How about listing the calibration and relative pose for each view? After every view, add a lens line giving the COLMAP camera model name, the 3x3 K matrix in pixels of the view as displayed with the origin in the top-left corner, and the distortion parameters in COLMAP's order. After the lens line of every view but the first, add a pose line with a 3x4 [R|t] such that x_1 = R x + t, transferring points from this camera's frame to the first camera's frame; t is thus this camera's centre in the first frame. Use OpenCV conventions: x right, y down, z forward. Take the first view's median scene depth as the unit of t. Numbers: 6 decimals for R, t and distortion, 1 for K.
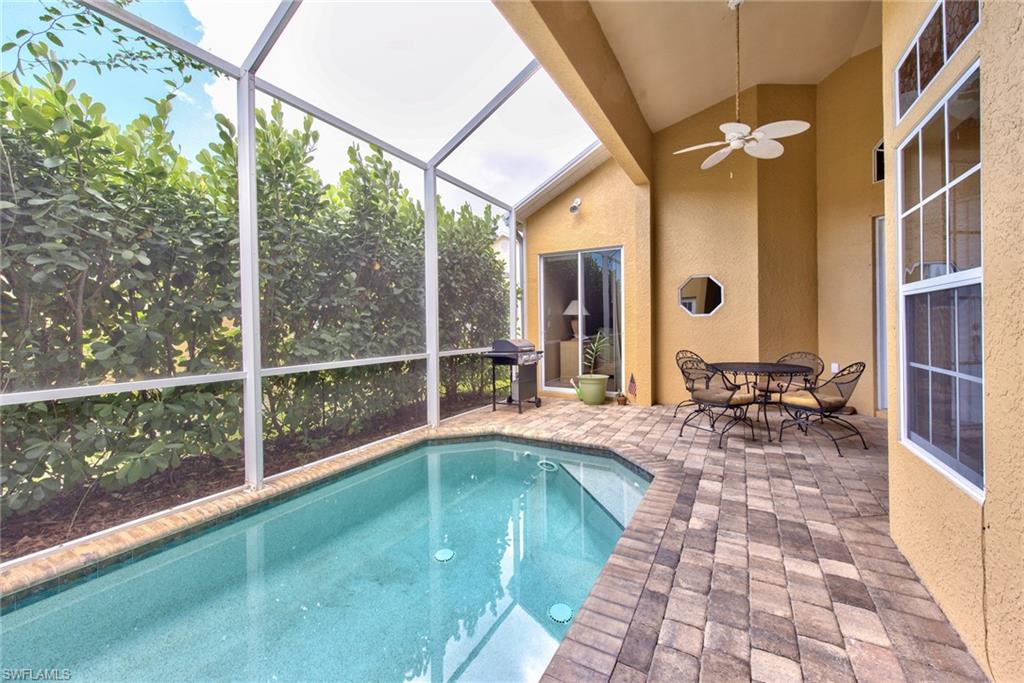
lens RADIAL K [[424.5, 0, 511.0], [0, 424.5, 329.6], [0, 0, 1]] dist [0.002782, 0.000293]
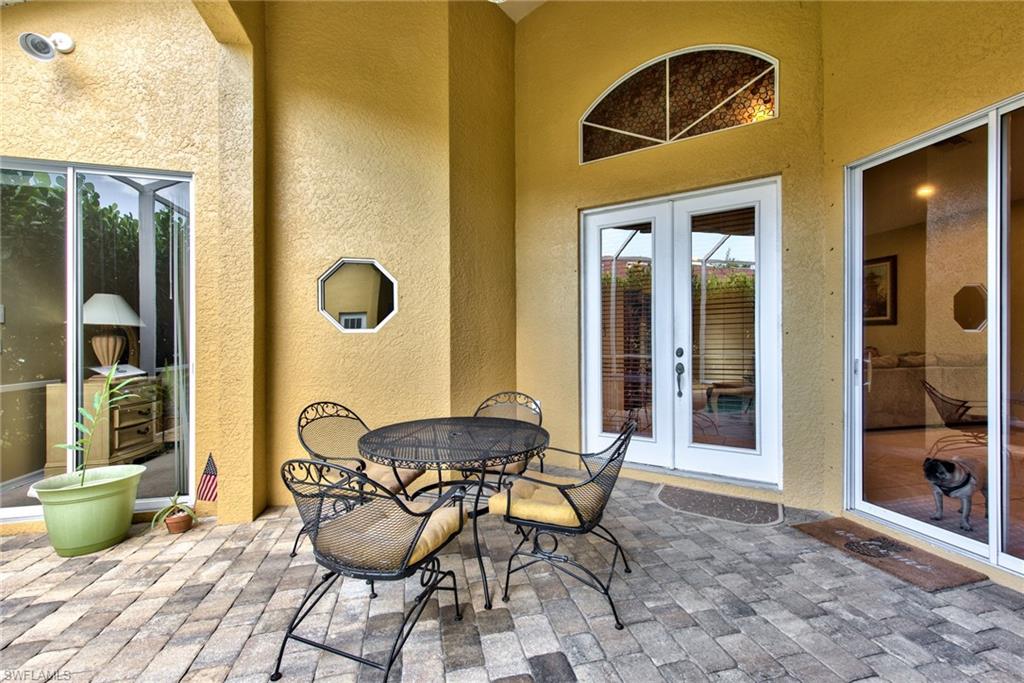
lens RADIAL K [[400.8, 0, 514.2], [0, 400.8, 342.0], [0, 0, 1]] dist [0.001194, 0.000074]
pose [[0.737648, 0.008423, 0.675132, 0.276128], [-0.003175, 0.999954, -0.009006, -0.016724], [-0.675177, 0.004500, 0.737642, 0.542187]]
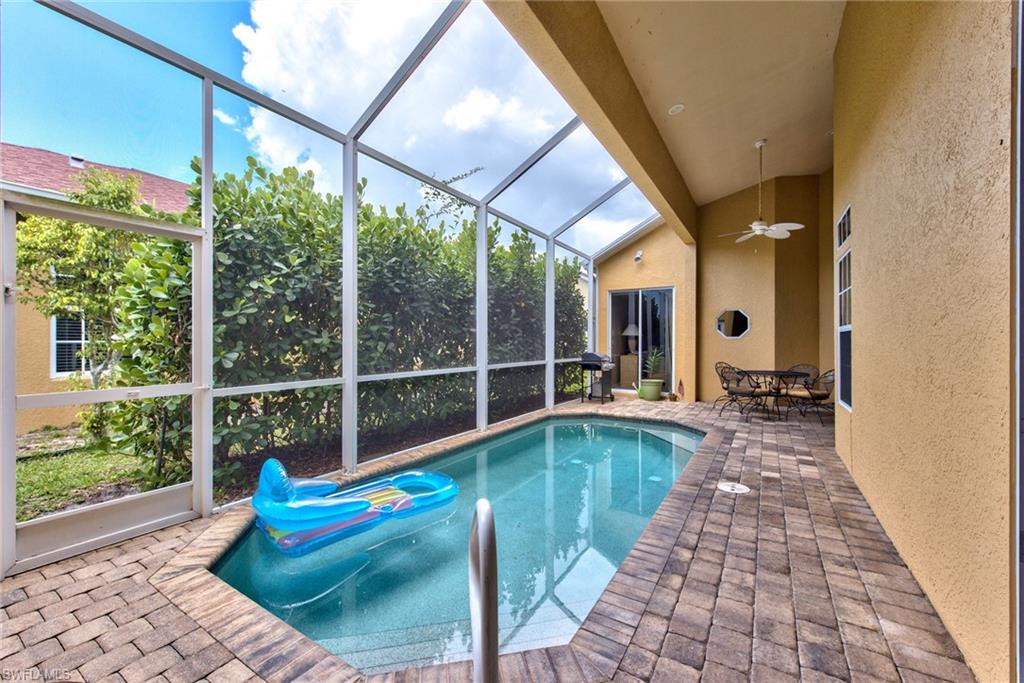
lens RADIAL K [[400.8, 0, 514.2], [0, 400.8, 342.0], [0, 0, 1]] dist [0.001194, 0.000074]
pose [[0.997953, 0.014197, -0.062362, -0.207182], [-0.014833, 0.999843, -0.009744, 0.004987], [0.062214, 0.010649, 0.998006, -0.400576]]
